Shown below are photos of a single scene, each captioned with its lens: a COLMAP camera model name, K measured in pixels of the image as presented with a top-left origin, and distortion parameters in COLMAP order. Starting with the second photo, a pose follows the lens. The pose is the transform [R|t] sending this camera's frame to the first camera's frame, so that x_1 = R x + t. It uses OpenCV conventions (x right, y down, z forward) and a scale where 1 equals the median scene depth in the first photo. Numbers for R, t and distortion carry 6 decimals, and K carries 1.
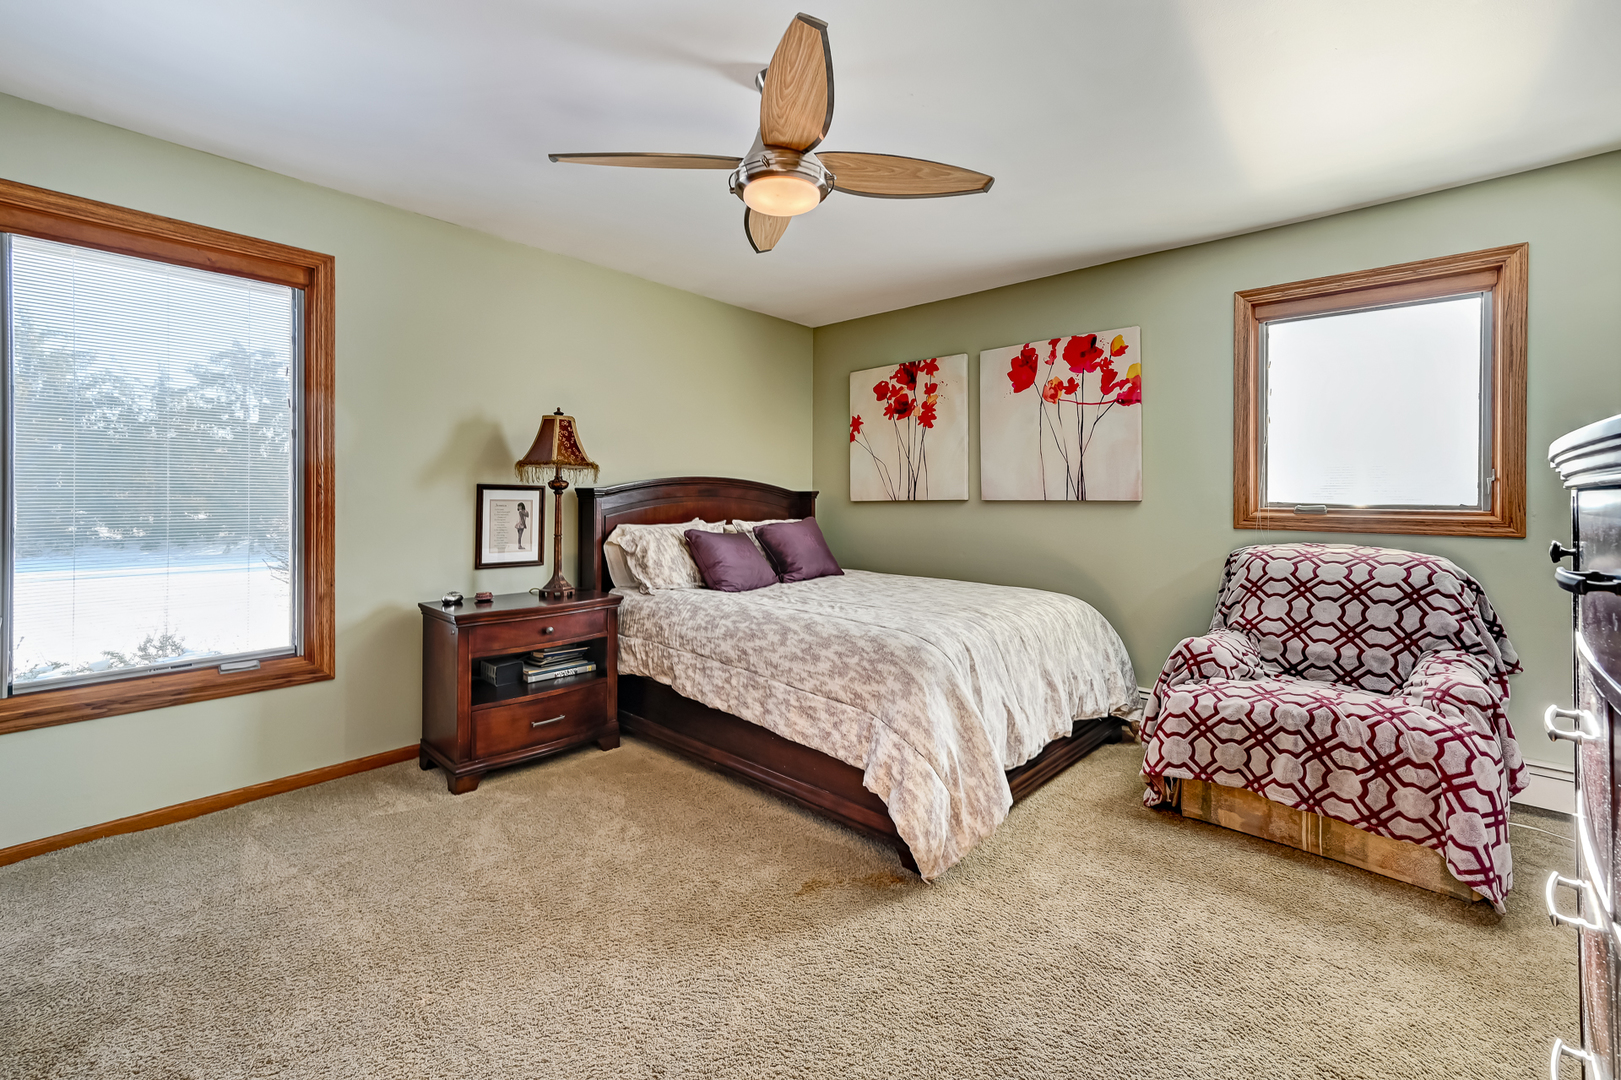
lens RADIAL K [[669.8, 0, 813.5], [0, 669.8, 510.2], [0, 0, 1]] dist [-0.002576, -0.000620]
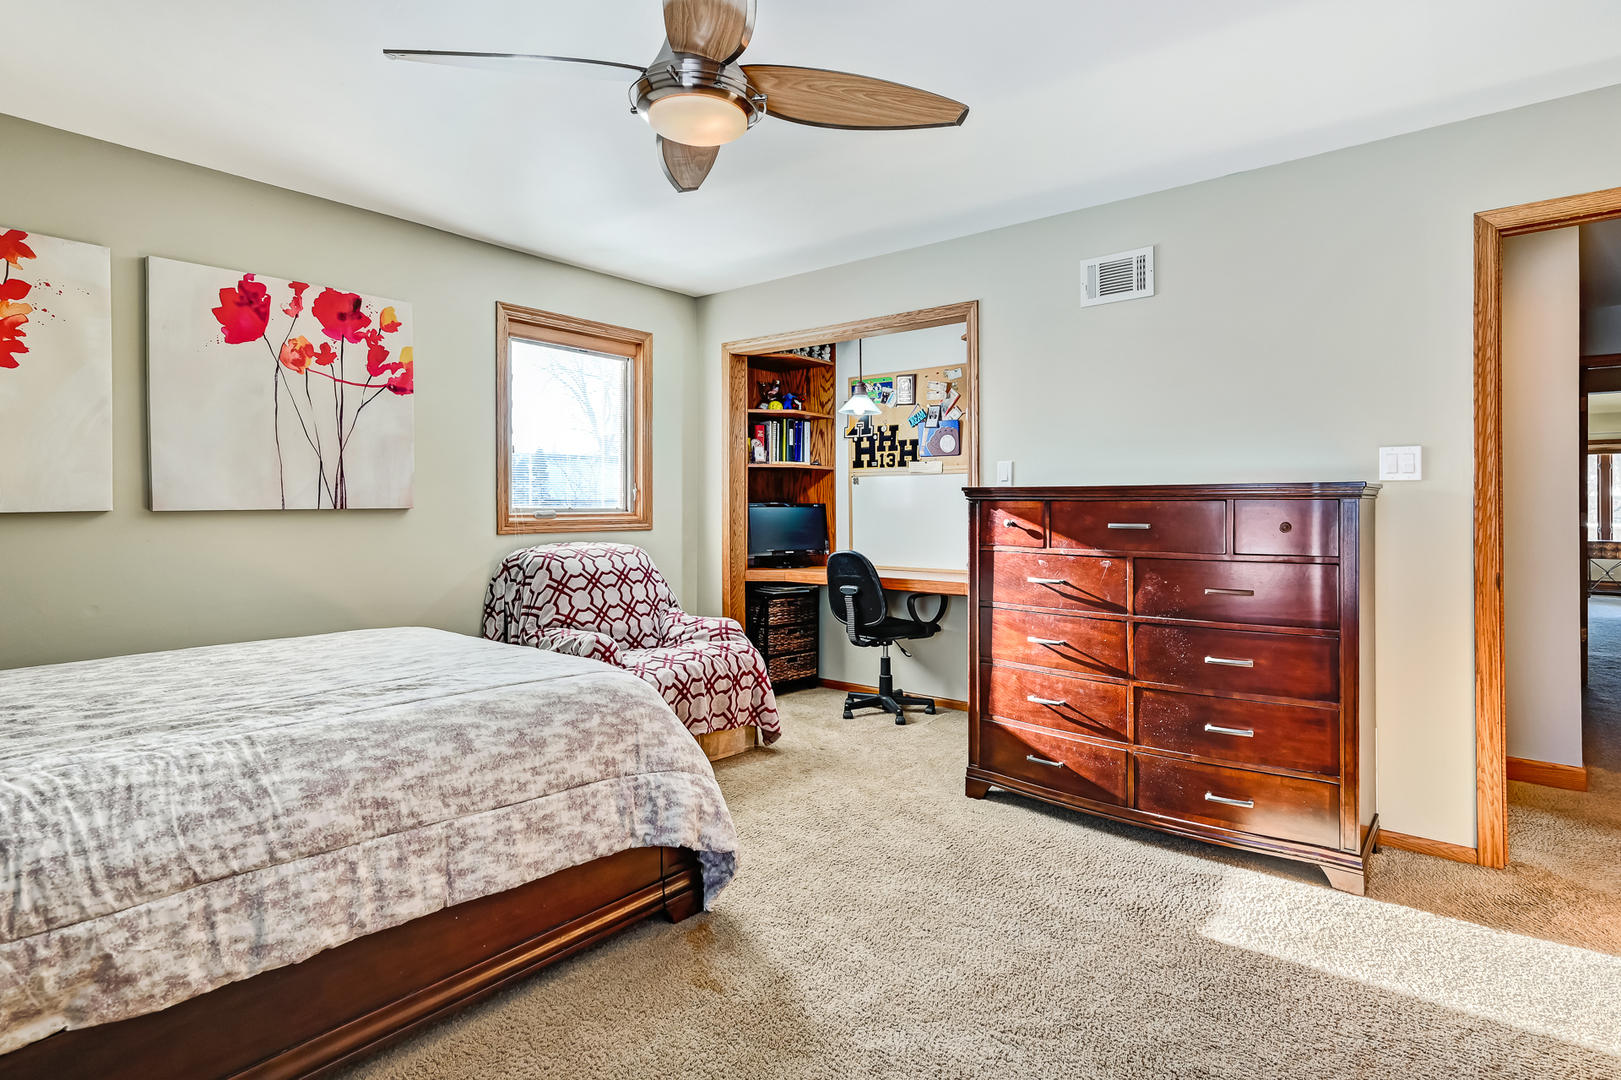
lens RADIAL K [[820.7, 0, 810.5], [0, 820.7, 540.0], [0, 0, 1]] dist [0.000403, 0.000109]
pose [[-0.048793, -0.047511, 0.997678, -0.591892], [0.021589, 0.998584, 0.048610, -0.013908], [-0.998576, 0.023911, -0.047698, 0.544606]]
